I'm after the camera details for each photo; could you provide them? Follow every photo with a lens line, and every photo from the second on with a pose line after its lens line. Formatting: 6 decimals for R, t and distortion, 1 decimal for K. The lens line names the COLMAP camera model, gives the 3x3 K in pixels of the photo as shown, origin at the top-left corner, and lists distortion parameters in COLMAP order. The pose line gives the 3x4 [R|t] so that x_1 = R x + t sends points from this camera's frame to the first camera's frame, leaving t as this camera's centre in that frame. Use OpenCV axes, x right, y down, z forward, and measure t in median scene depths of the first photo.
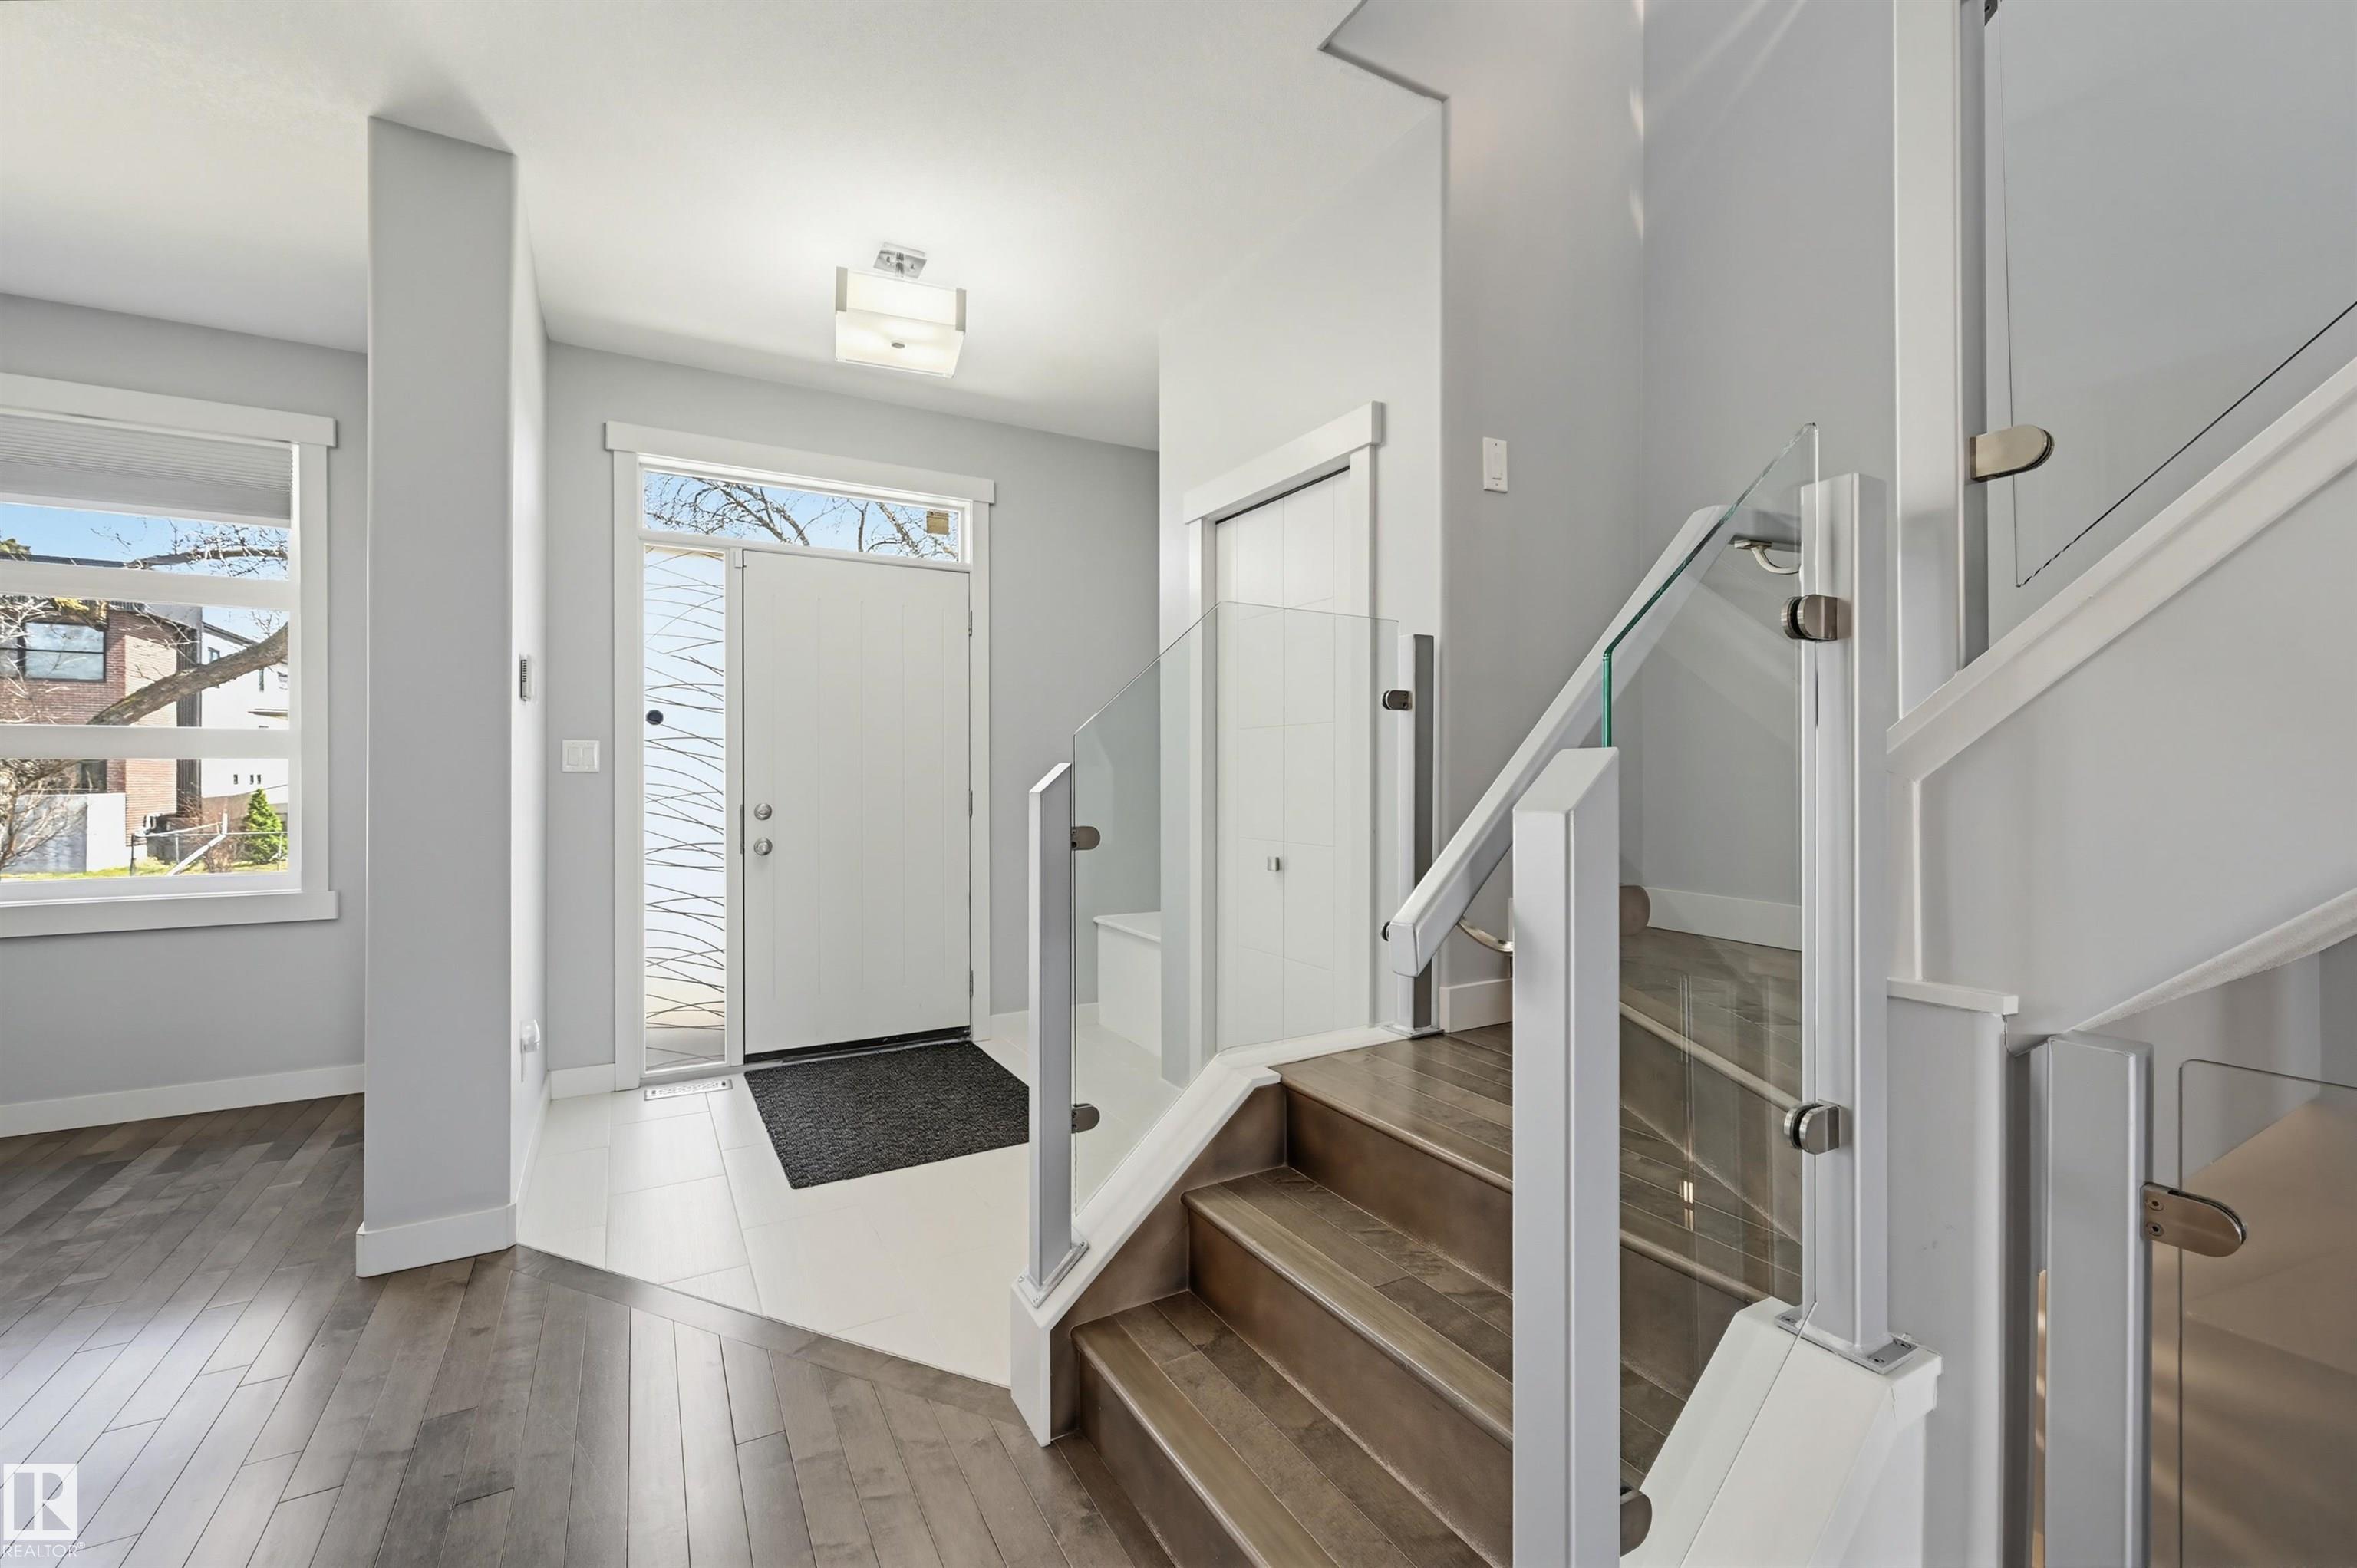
lens RADIAL K [[967.9, 0, 1179.6], [0, 967.9, 779.6], [0, 0, 1]] dist [0.001147, 0.000123]
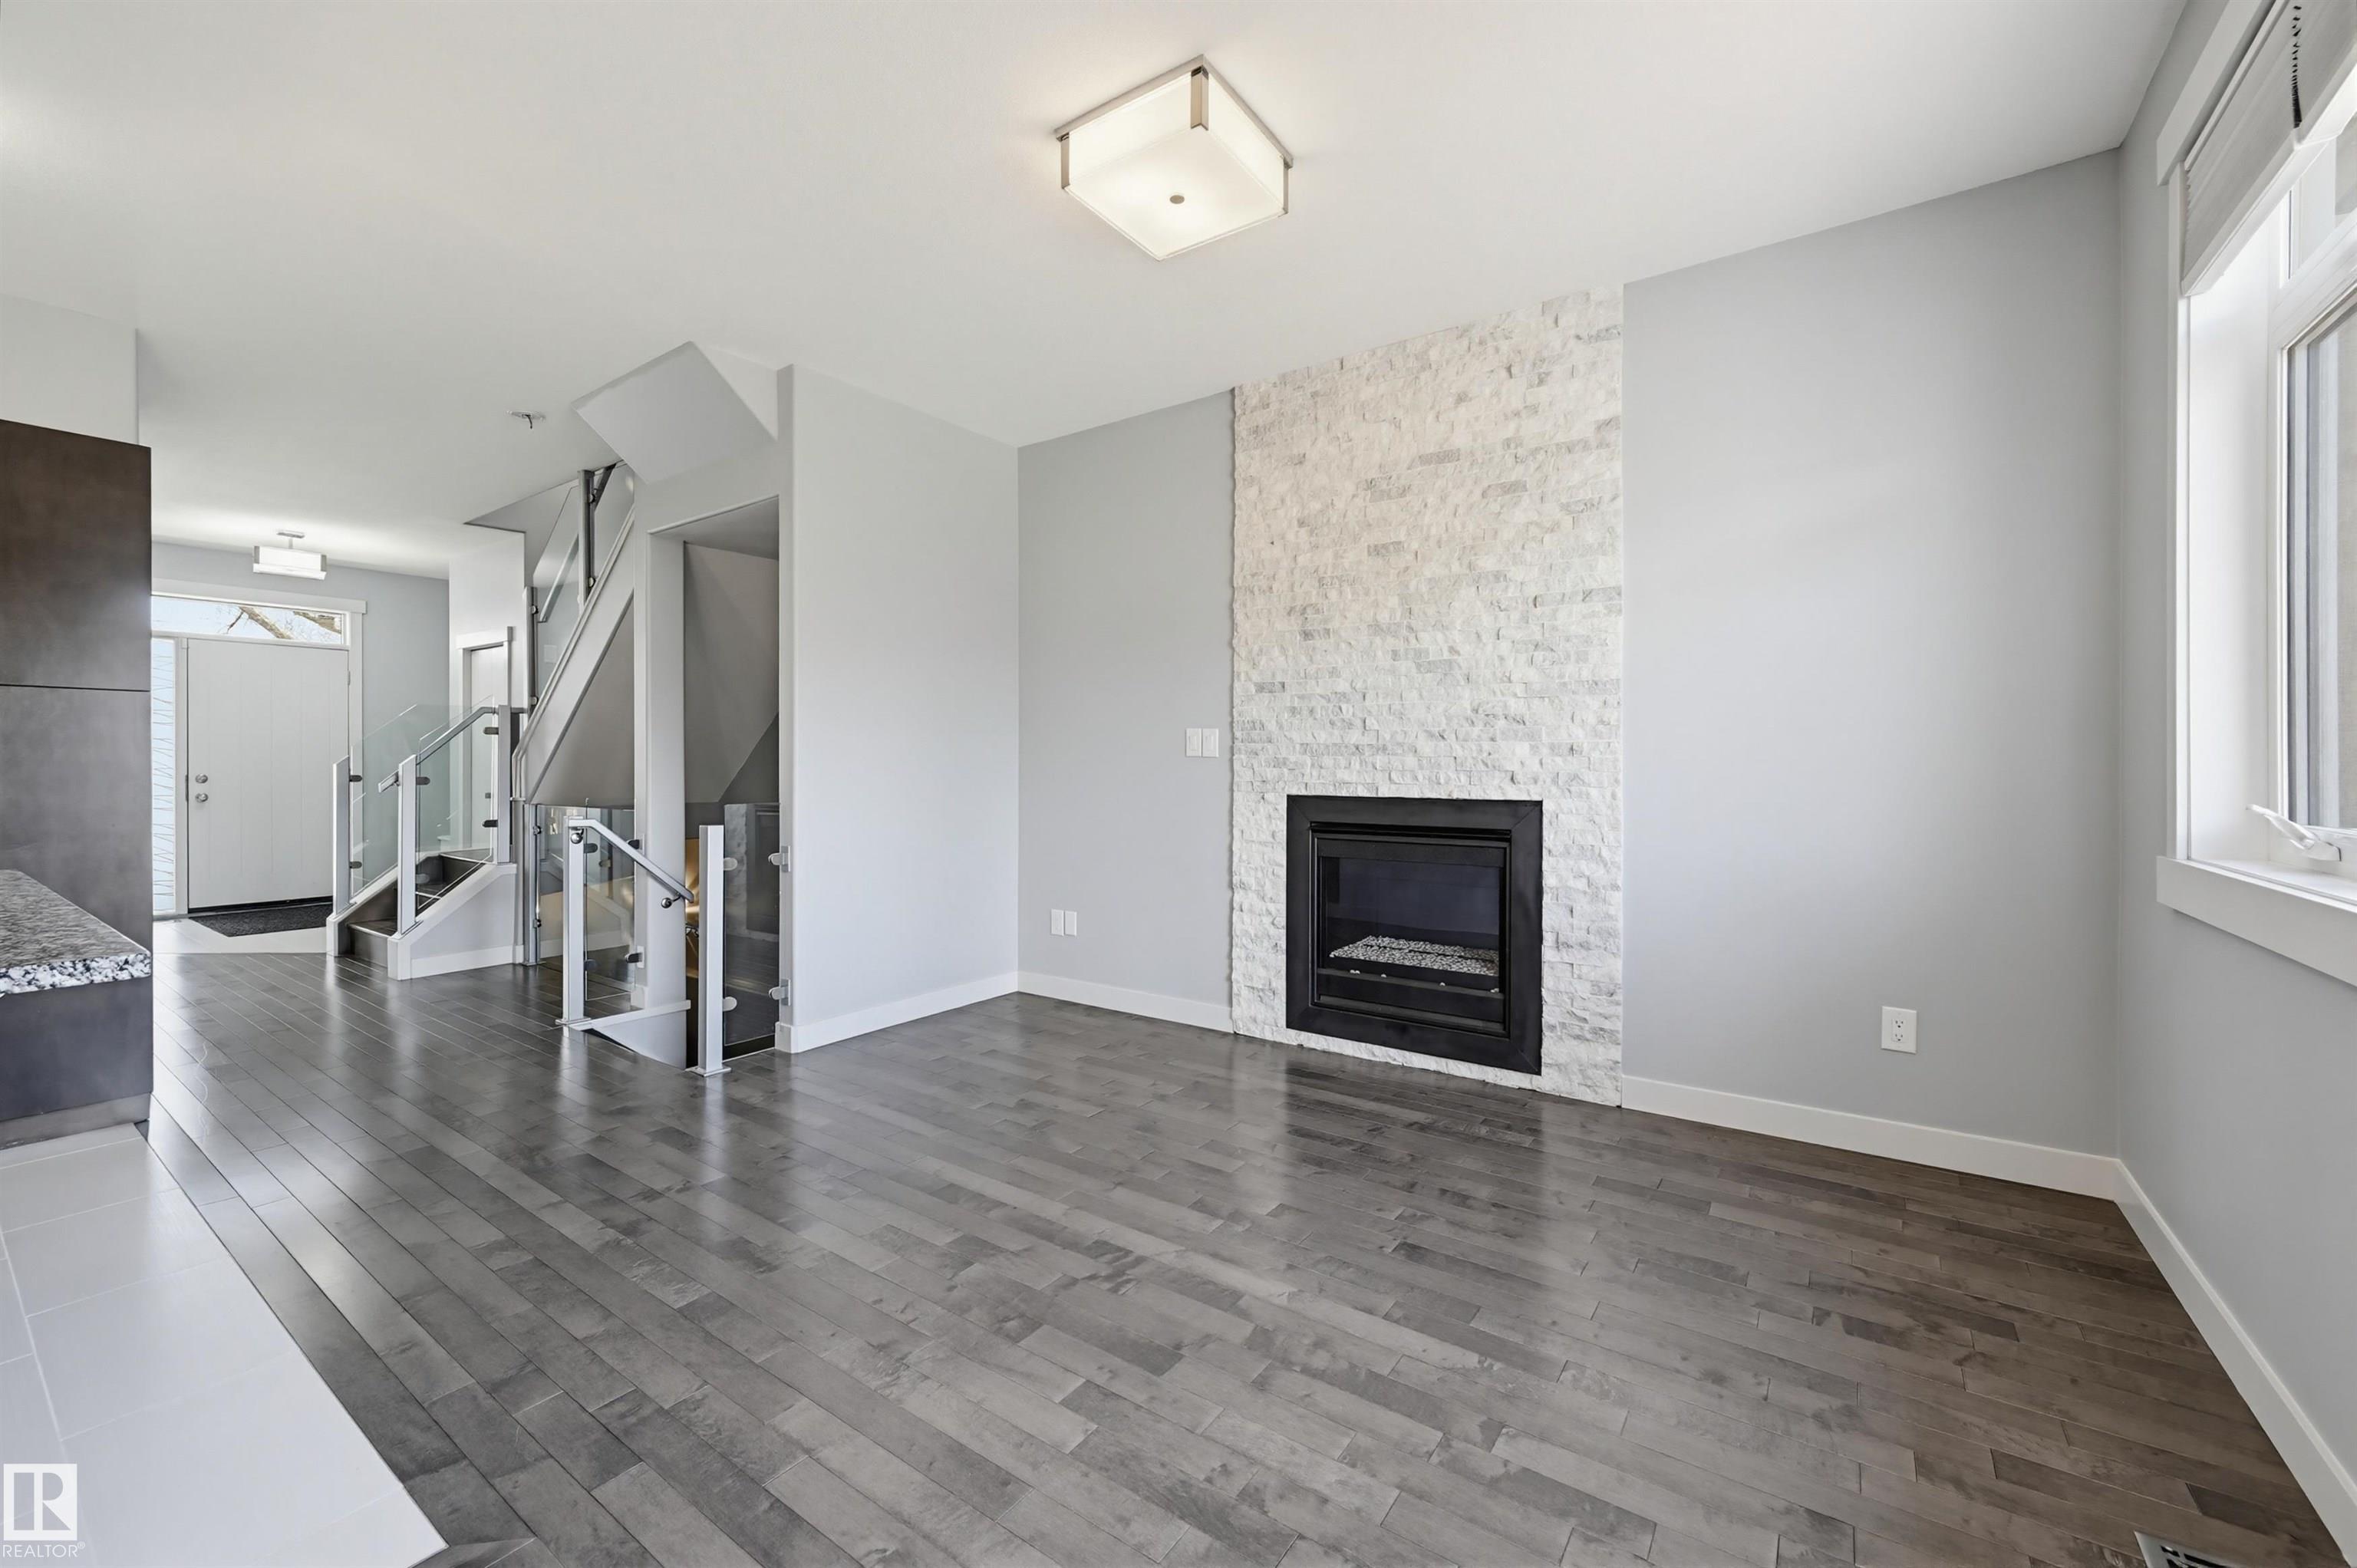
lens RADIAL K [[941.6, 0, 1174.2], [0, 941.6, 762.9], [0, 0, 1]] dist [0.000914, 0.000330]
pose [[0.907417, 0.001496, 0.420229, 0.547015], [-0.000741, 0.999998, -0.001959, 0.006165], [-0.420231, 0.001467, 0.907416, -1.552702]]
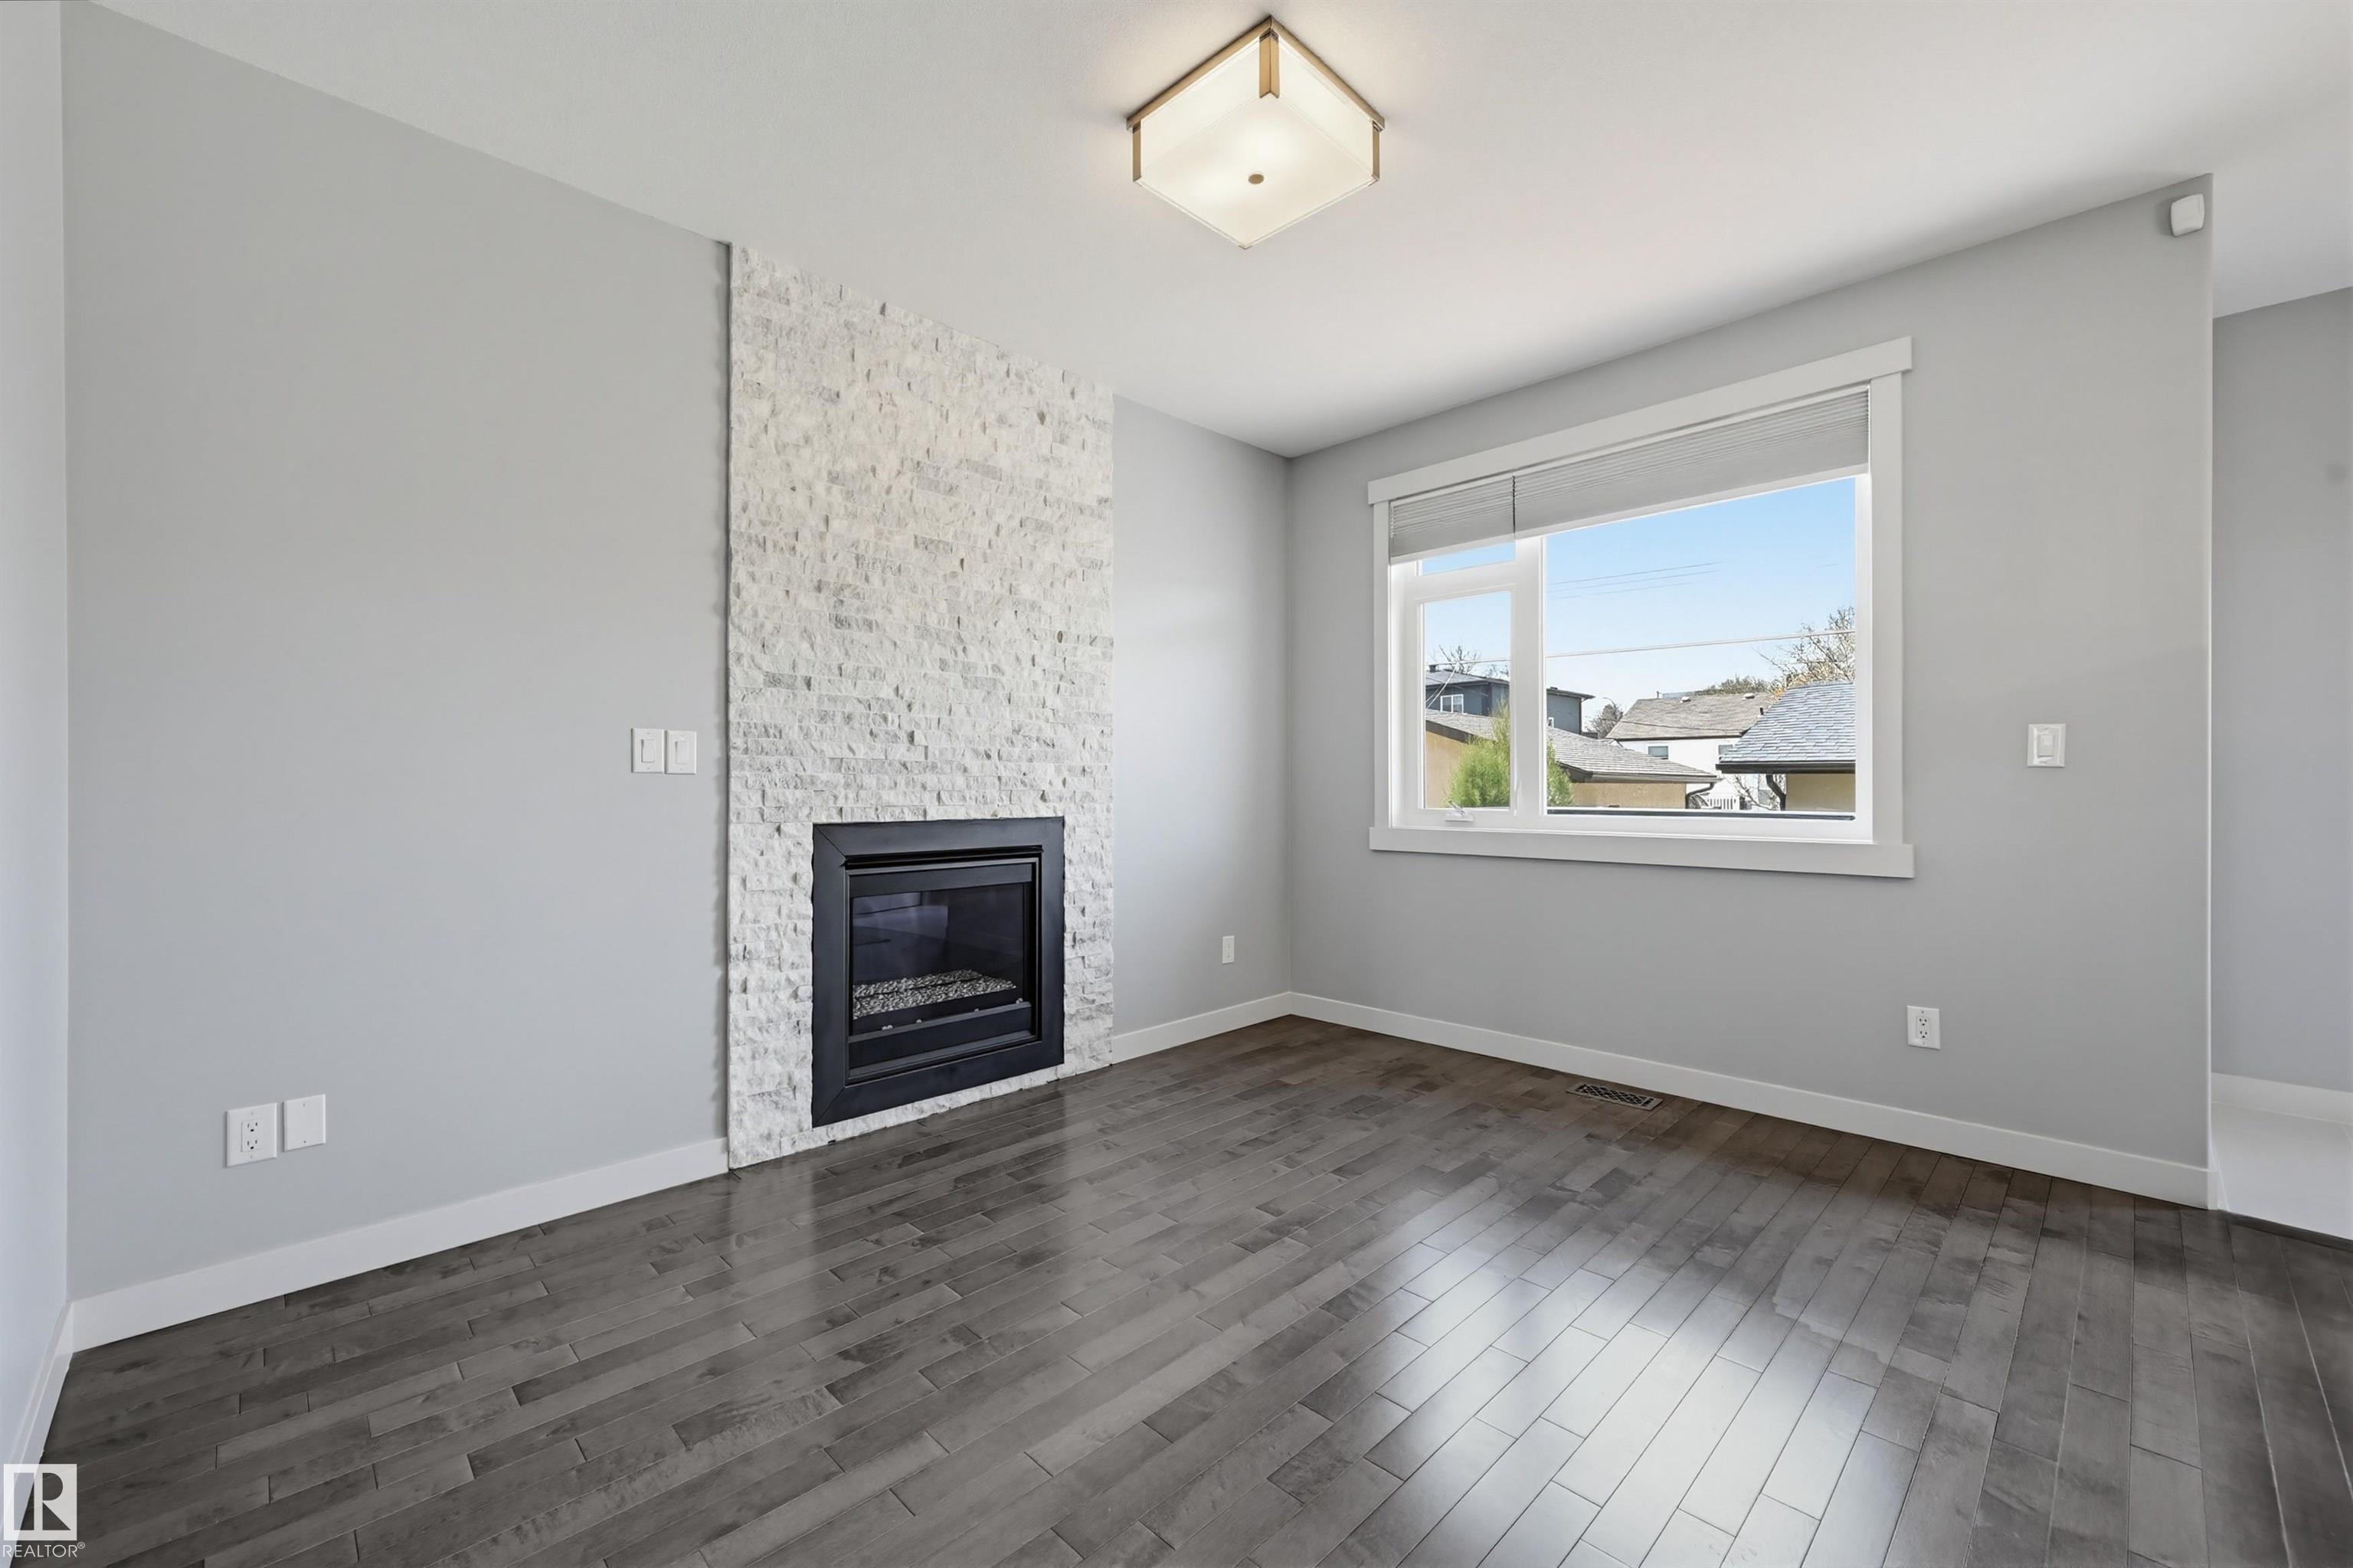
lens RADIAL K [[953.2, 0, 1163.4], [0, 953.2, 784.7], [0, 0, 1]] dist [0.000184, 0.000060]
pose [[-0.252215, 0.002950, 0.967667, 0.227785], [0.004267, 0.999989, -0.001936, 0.008851], [-0.967662, 0.003640, -0.252225, -0.713585]]
